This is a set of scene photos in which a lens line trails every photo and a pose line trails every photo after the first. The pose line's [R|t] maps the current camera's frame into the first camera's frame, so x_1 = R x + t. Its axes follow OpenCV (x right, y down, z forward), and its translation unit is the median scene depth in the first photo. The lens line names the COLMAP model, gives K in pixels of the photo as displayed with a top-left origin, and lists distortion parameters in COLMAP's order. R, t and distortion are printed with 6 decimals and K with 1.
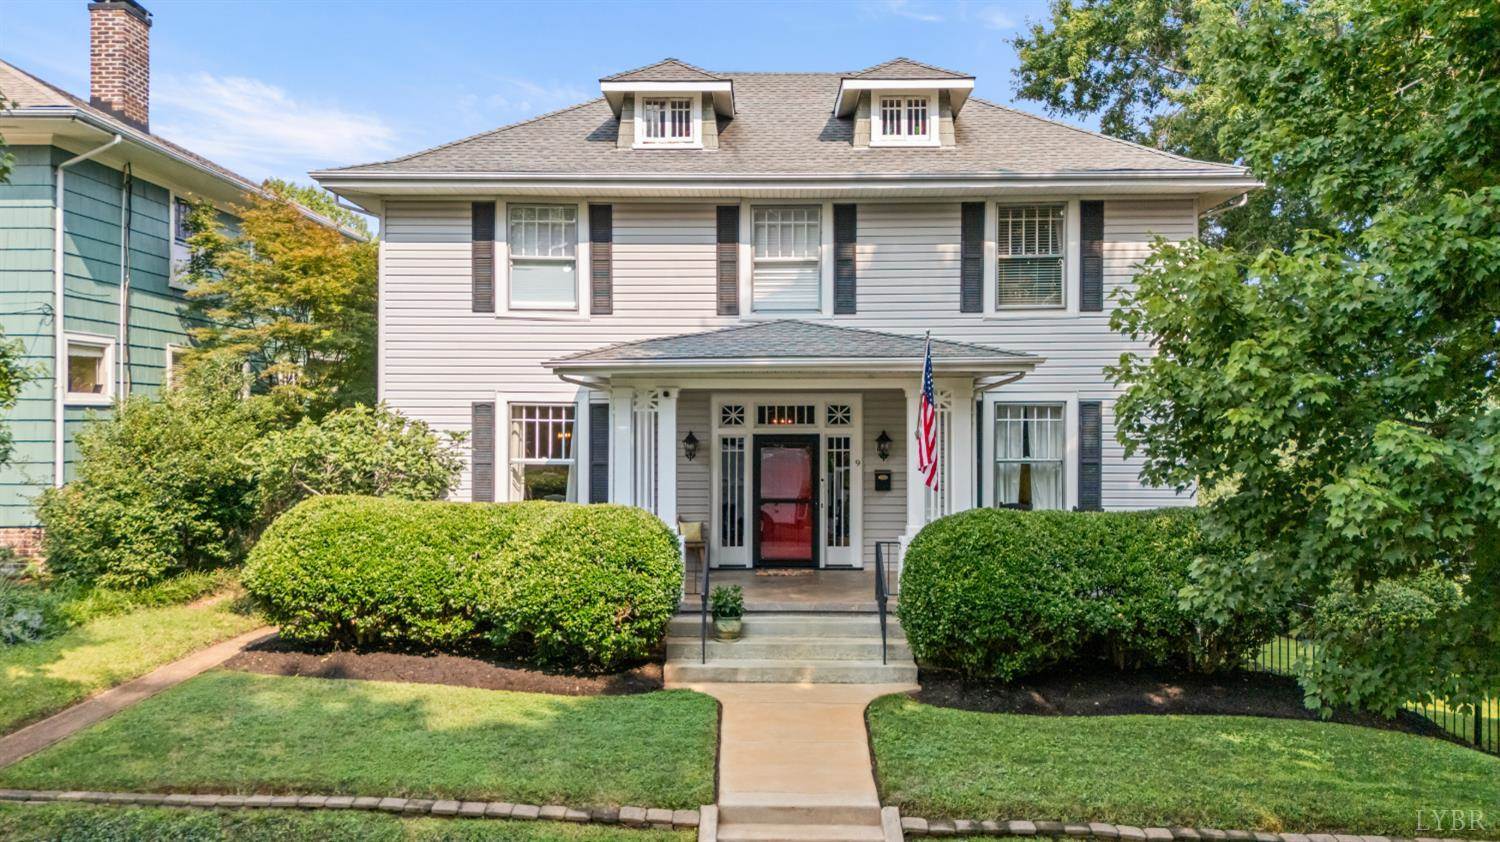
lens RADIAL K [[1115.8, 0, 756.1], [0, 1115.8, 421.5], [0, 0, 1]] dist [0.051264, -0.025445]
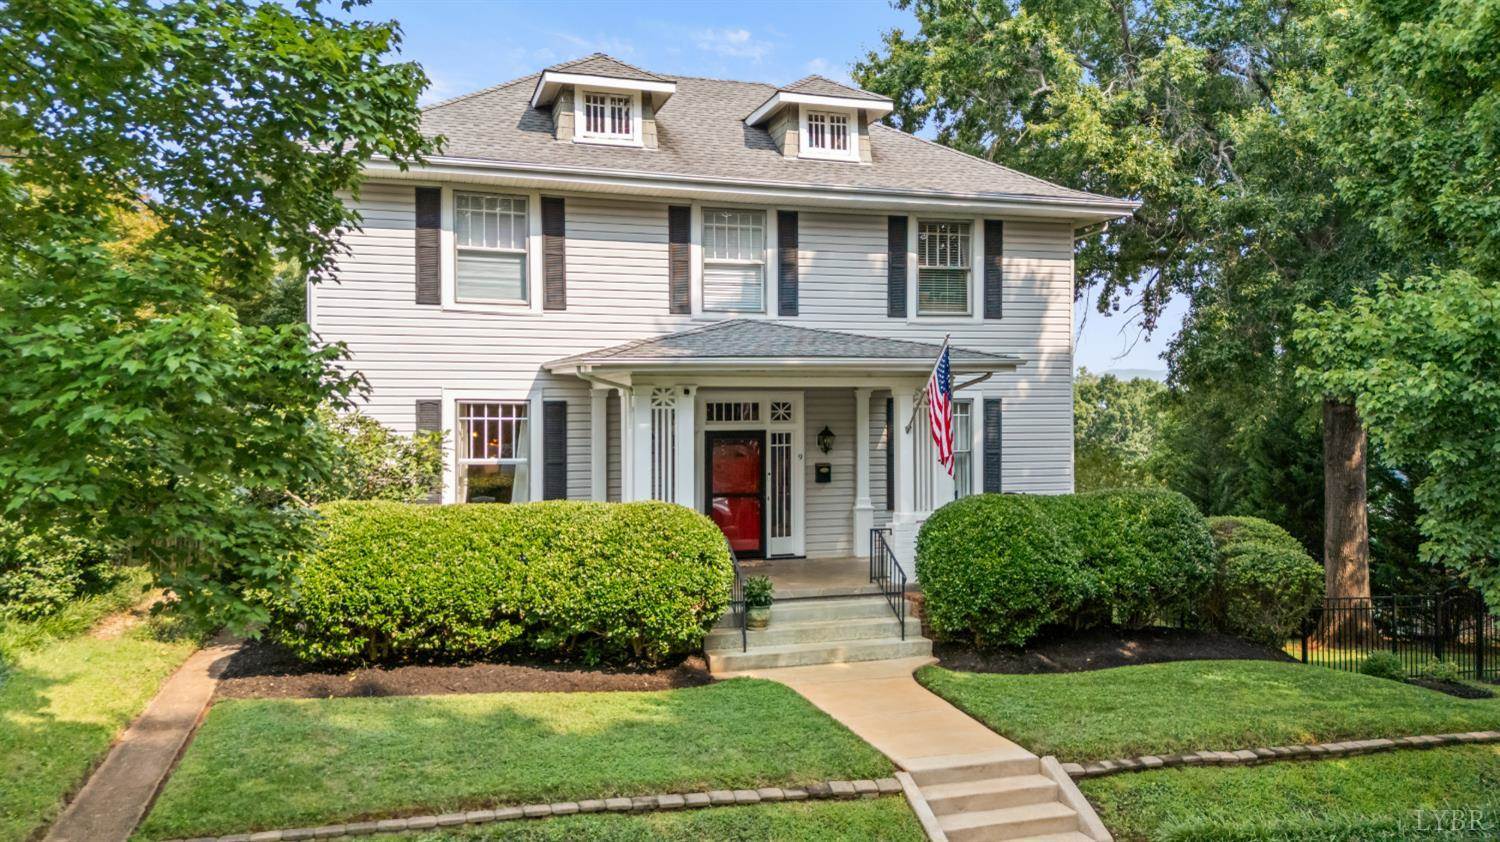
lens RADIAL K [[1115.8, 0, 784.3], [0, 1115.8, 421.5], [0, 0, 1]] dist [0.051264, -0.025445]
pose [[0.945359, -0.007311, 0.325949, -0.323053], [0.006475, 0.999972, 0.003648, -0.000538], [-0.325967, -0.001339, 0.945380, 0.009360]]
